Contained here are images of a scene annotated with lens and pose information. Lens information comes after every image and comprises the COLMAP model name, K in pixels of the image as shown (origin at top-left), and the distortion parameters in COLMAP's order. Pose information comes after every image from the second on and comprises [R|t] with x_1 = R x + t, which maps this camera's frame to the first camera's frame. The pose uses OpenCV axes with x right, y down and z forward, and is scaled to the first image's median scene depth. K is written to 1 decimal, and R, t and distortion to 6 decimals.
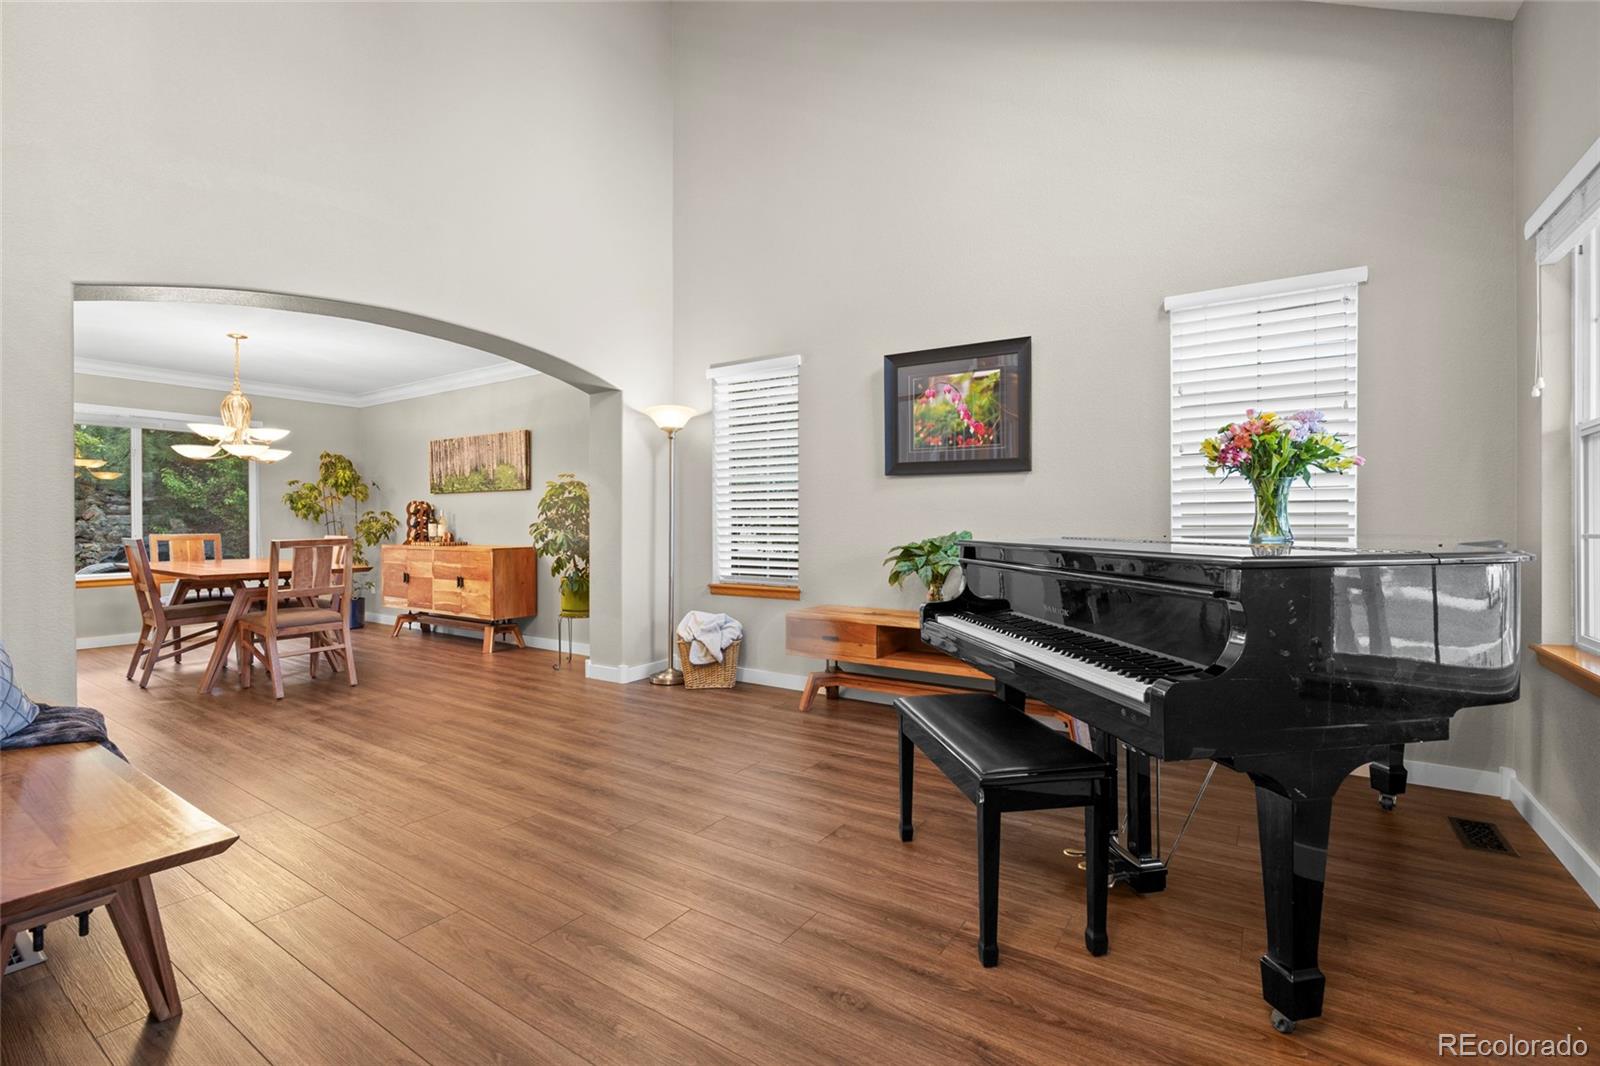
lens RADIAL K [[714.9, 0, 804.4], [0, 714.9, 520.8], [0, 0, 1]] dist [-0.017733, 0.000348]
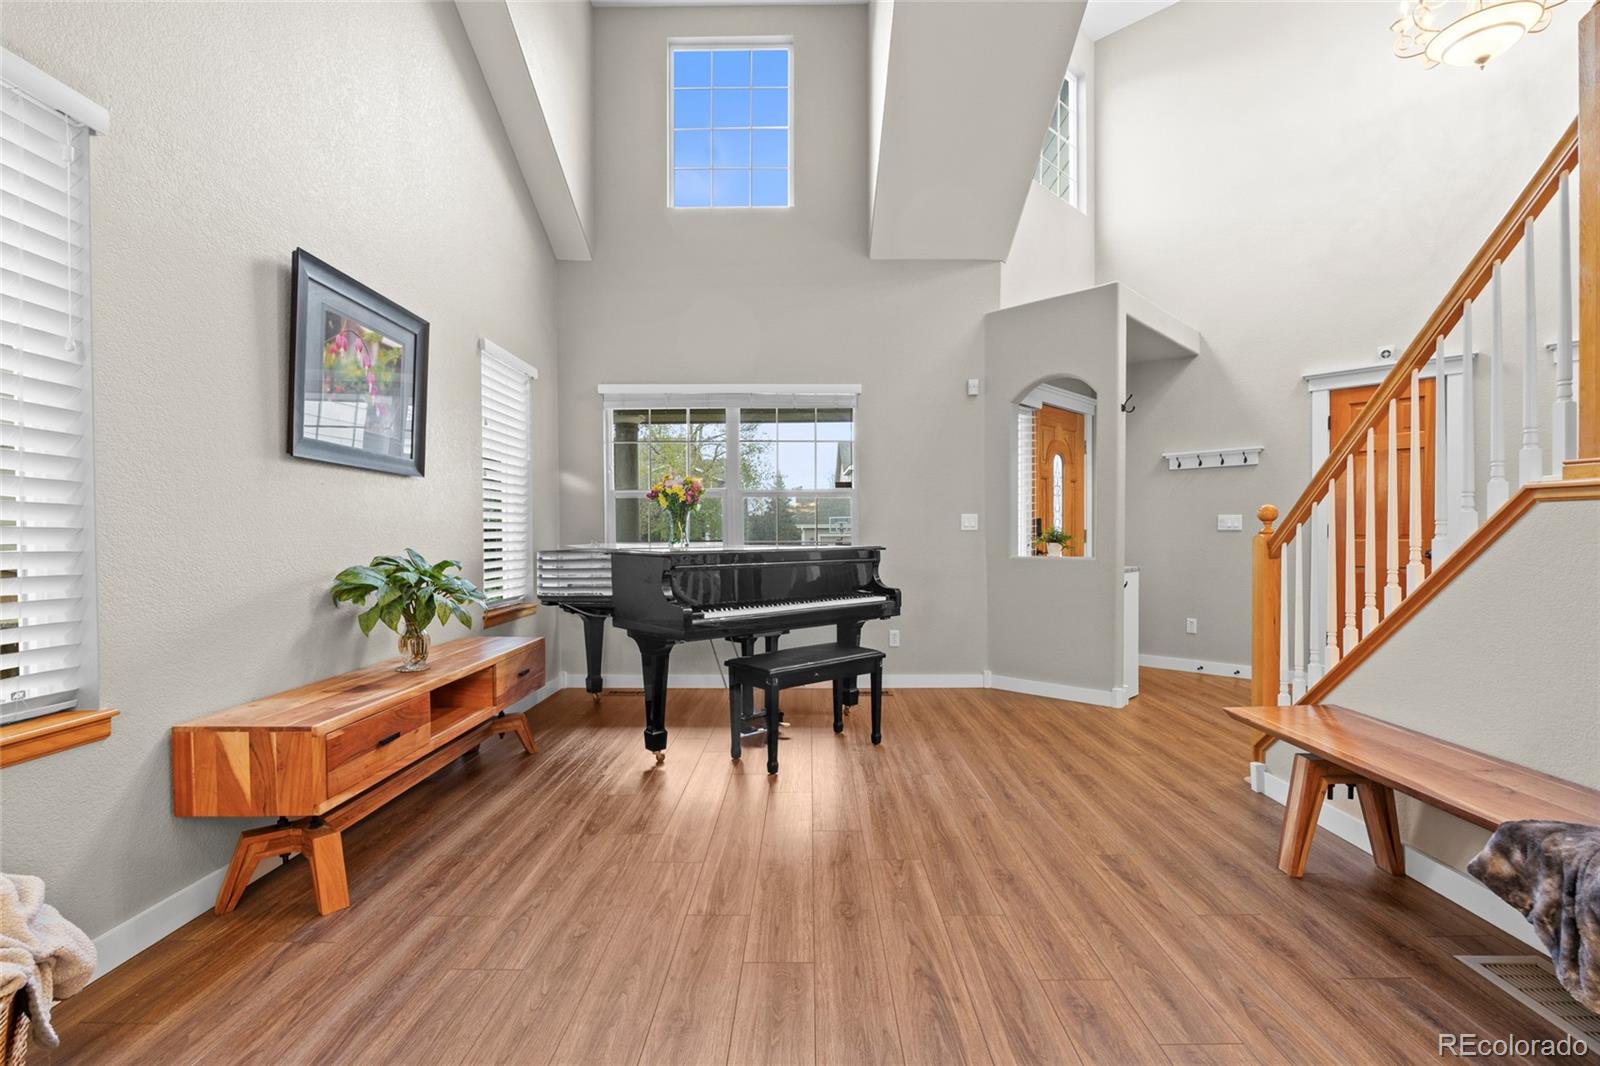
lens RADIAL K [[714.9, 0, 805.2], [0, 714.9, 535.4], [0, 0, 1]] dist [-0.017733, 0.000348]
pose [[-0.541069, -0.000885, 0.840978, -0.630991], [0.003341, 0.999989, 0.003201, -0.000678], [-0.840972, 0.004542, -0.541060, 1.038549]]
